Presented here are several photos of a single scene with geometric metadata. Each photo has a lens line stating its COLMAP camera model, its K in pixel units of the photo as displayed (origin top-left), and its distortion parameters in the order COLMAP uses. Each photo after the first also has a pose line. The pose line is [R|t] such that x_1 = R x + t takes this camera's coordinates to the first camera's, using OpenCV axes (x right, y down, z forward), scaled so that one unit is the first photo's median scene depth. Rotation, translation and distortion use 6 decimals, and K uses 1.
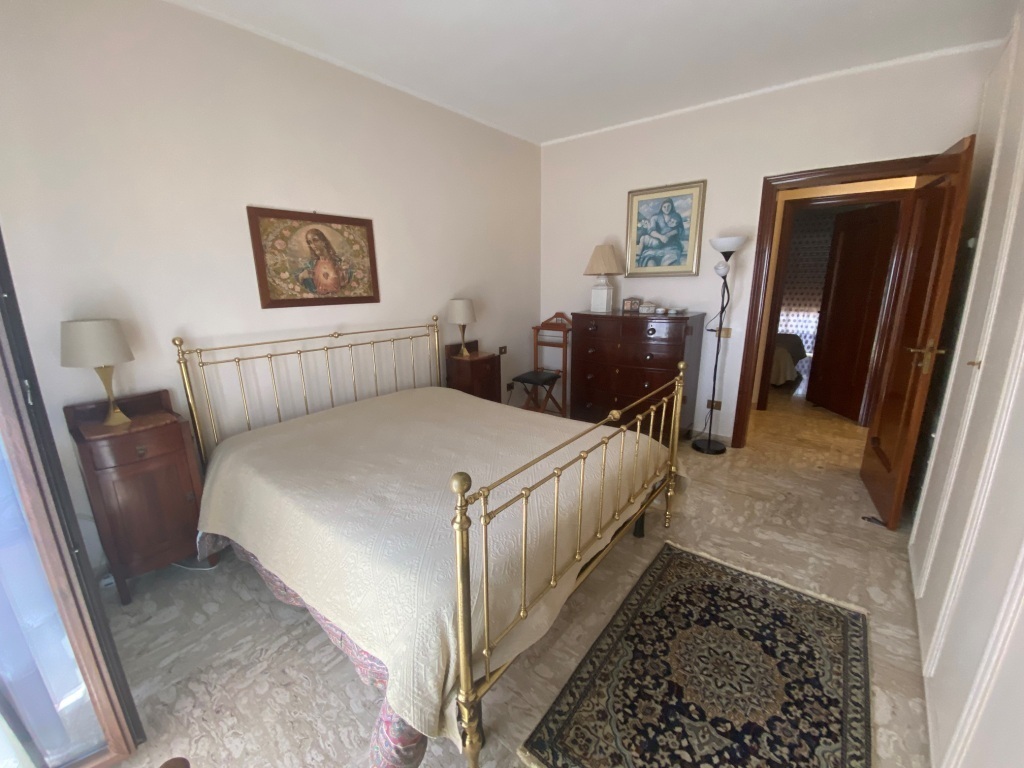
lens RADIAL K [[415.9, 0, 512.0], [0, 415.9, 384.0], [0, 0, 1]] dist [0.042255, -0.027080]
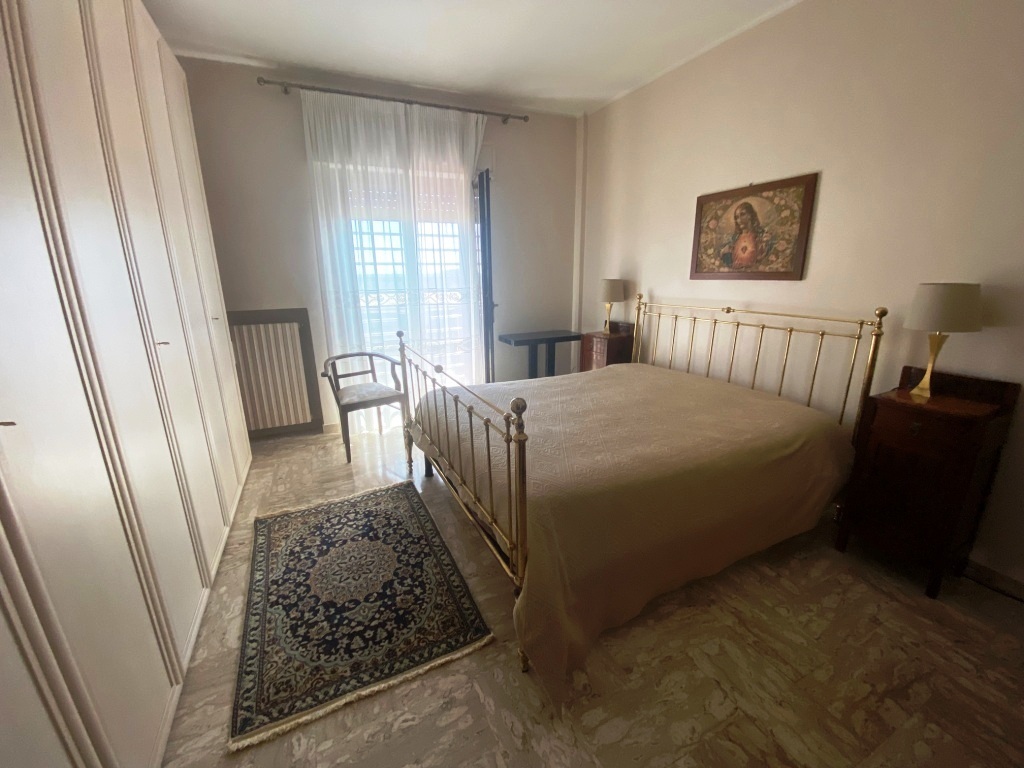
lens RADIAL K [[415.9, 0, 512.0], [0, 415.9, 384.0], [0, 0, 1]] dist [0.042255, -0.027080]
pose [[-0.432816, 0.253527, -0.865098, 0.946132], [-0.203450, 0.907410, 0.367715, -0.292760], [0.878224, 0.335157, -0.341162, 1.257818]]
